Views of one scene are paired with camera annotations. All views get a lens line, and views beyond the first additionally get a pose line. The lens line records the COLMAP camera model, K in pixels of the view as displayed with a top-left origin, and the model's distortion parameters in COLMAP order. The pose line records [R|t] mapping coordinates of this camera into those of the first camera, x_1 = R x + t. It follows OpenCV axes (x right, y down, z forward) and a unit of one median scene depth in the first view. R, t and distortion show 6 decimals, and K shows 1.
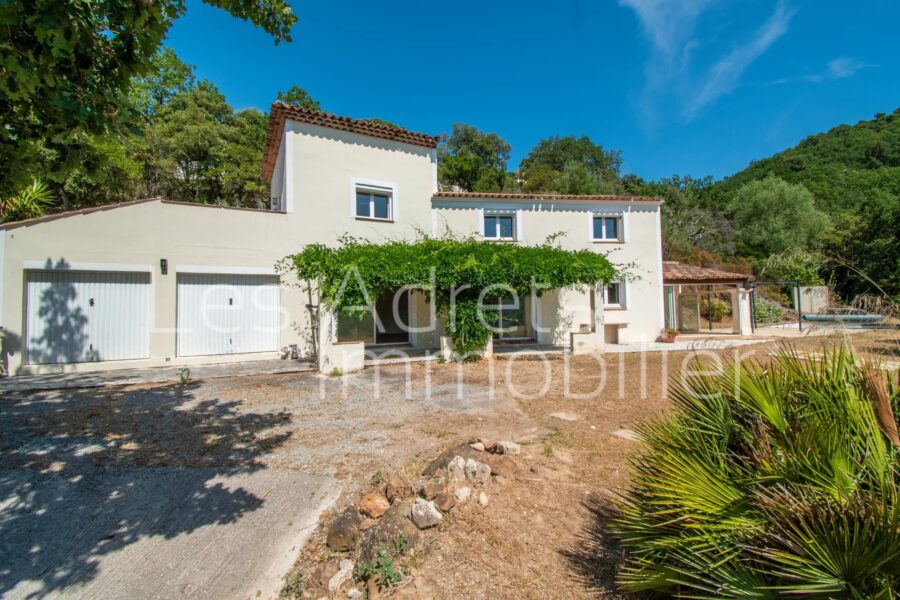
lens RADIAL K [[392.5, 0, 450.0], [0, 392.5, 300.0], [0, 0, 1]] dist [0.000089, -0.000704]
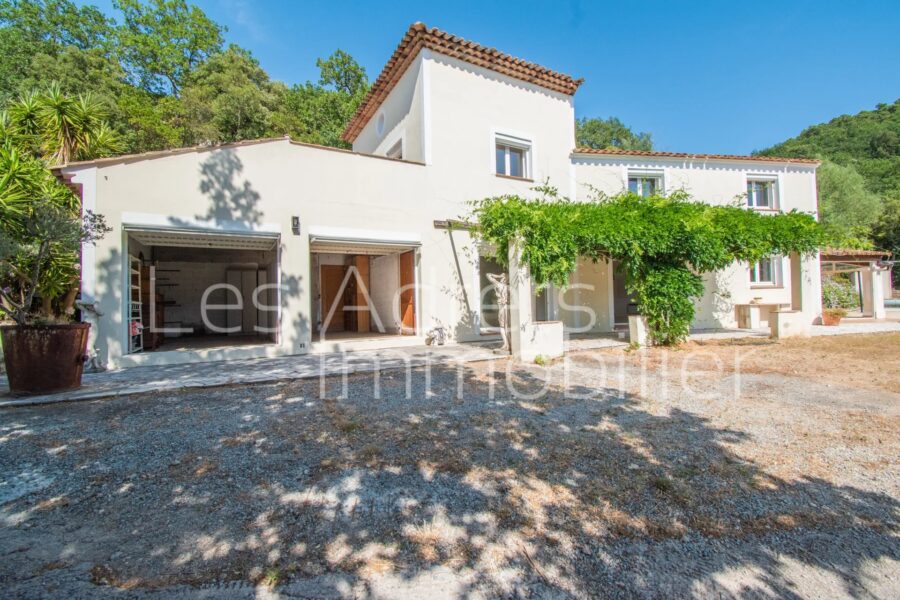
lens RADIAL K [[392.5, 0, 450.0], [0, 392.5, 300.0], [0, 0, 1]] dist [0.000089, -0.000704]
pose [[0.999768, -0.004548, 0.021077, -0.310573], [0.004182, 0.999840, 0.017407, 0.034052], [-0.021153, -0.017315, 0.999626, 0.152492]]
